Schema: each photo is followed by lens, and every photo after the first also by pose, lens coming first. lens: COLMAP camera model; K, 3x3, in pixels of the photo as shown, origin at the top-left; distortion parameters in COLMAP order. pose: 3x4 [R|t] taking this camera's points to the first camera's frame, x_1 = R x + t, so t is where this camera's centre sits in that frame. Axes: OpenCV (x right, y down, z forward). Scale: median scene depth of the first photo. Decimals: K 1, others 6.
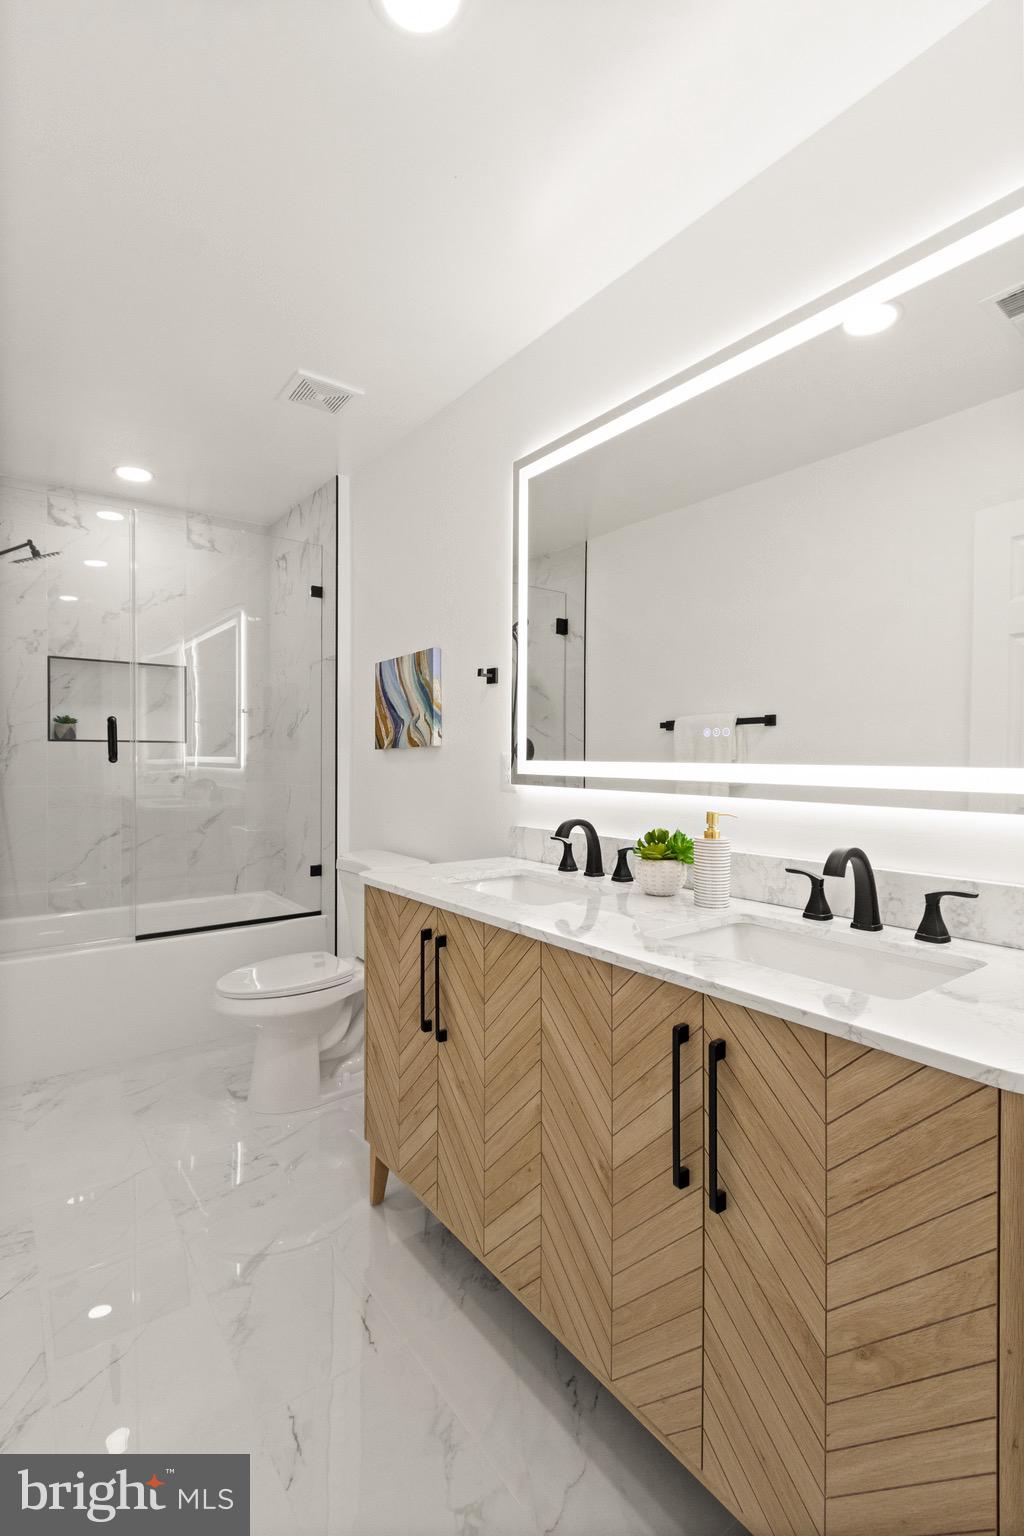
lens RADIAL K [[709.7, 0, 484.7], [0, 709.7, 756.8], [0, 0, 1]] dist [0.003239, -0.000801]
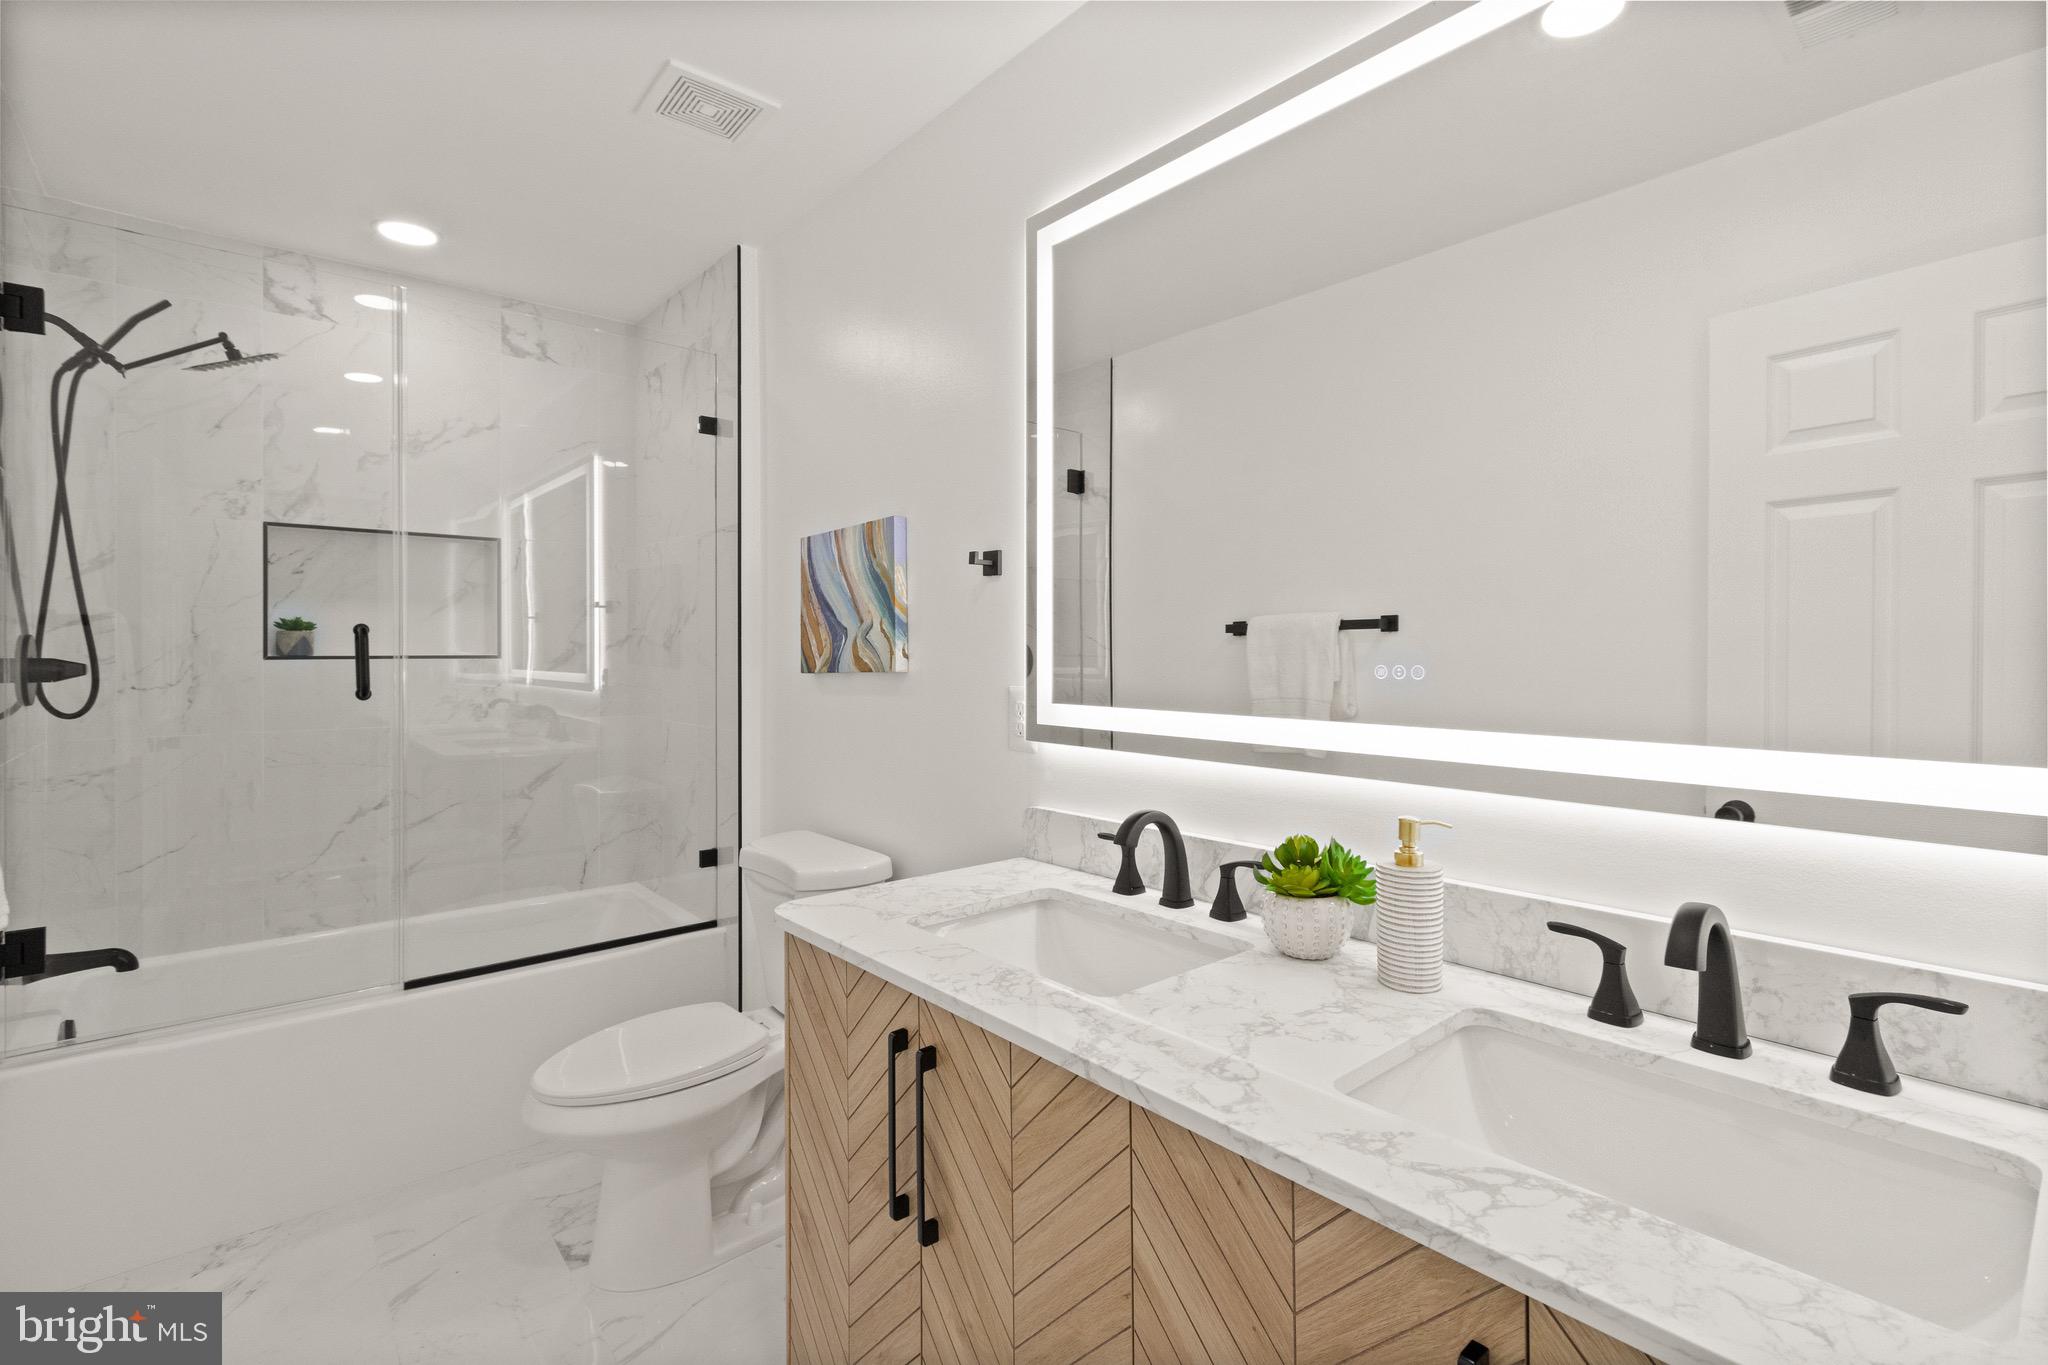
lens RADIAL K [[942.0, 0, 1027.5], [0, 942.0, 647.2], [0, 0, 1]] dist [0.002681, -0.000777]
pose [[0.996413, -0.004996, 0.084471, -0.025546], [0.005331, 0.999979, -0.003737, -0.032612], [-0.084450, 0.004174, 0.996419, 0.153928]]
